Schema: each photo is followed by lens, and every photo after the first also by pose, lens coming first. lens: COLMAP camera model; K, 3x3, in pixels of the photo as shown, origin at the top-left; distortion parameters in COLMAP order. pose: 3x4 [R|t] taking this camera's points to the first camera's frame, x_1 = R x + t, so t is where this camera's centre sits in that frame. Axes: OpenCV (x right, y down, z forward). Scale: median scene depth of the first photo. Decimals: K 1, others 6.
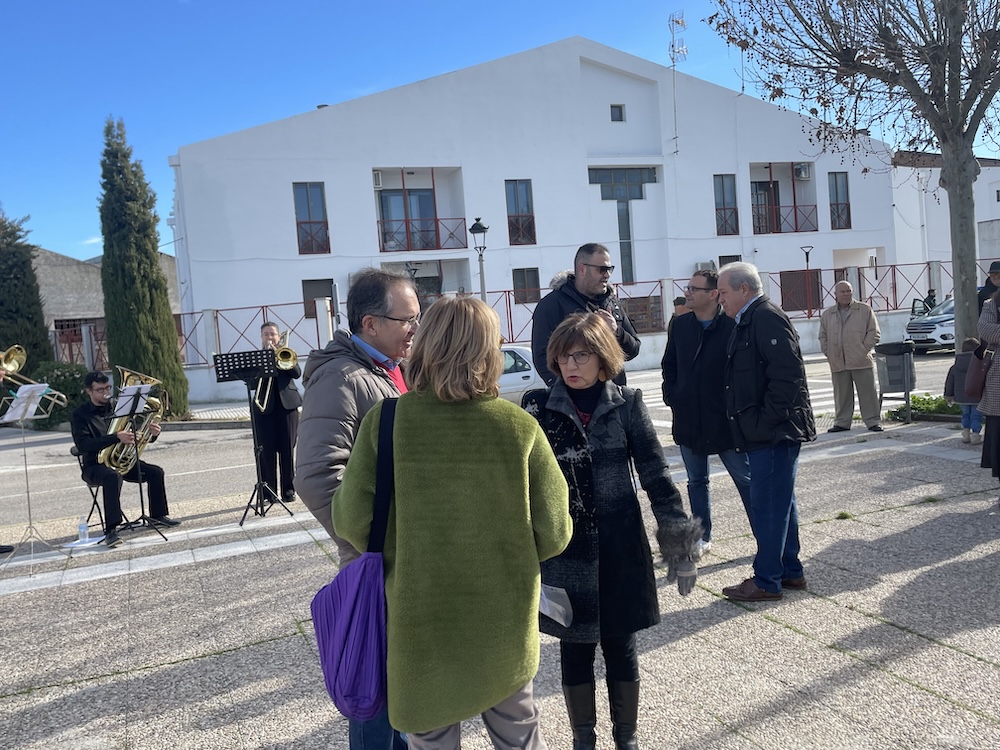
lens RADIAL K [[884.5, 0, 501.0], [0, 884.5, 366.6], [0, 0, 1]] dist [0.102034, -0.164587]
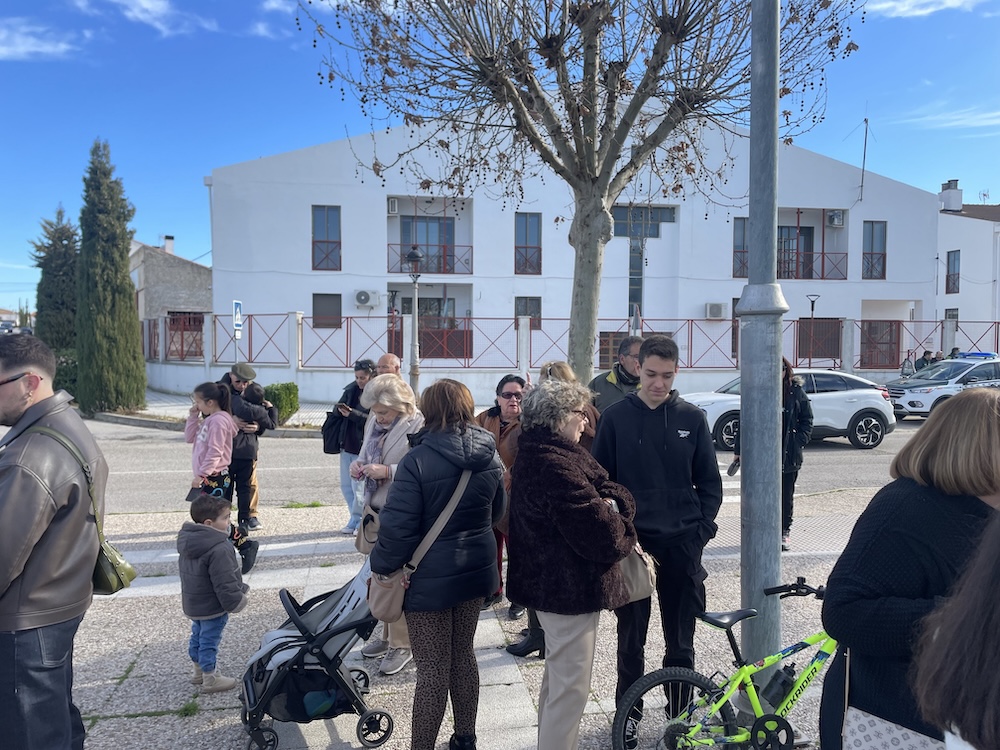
lens RADIAL K [[762.8, 0, 496.6], [0, 762.8, 371.2], [0, 0, 1]] dist [0.101268, -0.160773]
pose [[0.975371, 0.090716, -0.201050, 0.200913], [-0.090615, 0.995838, 0.009725, -0.030755], [0.201096, 0.008732, 0.979533, 0.110561]]
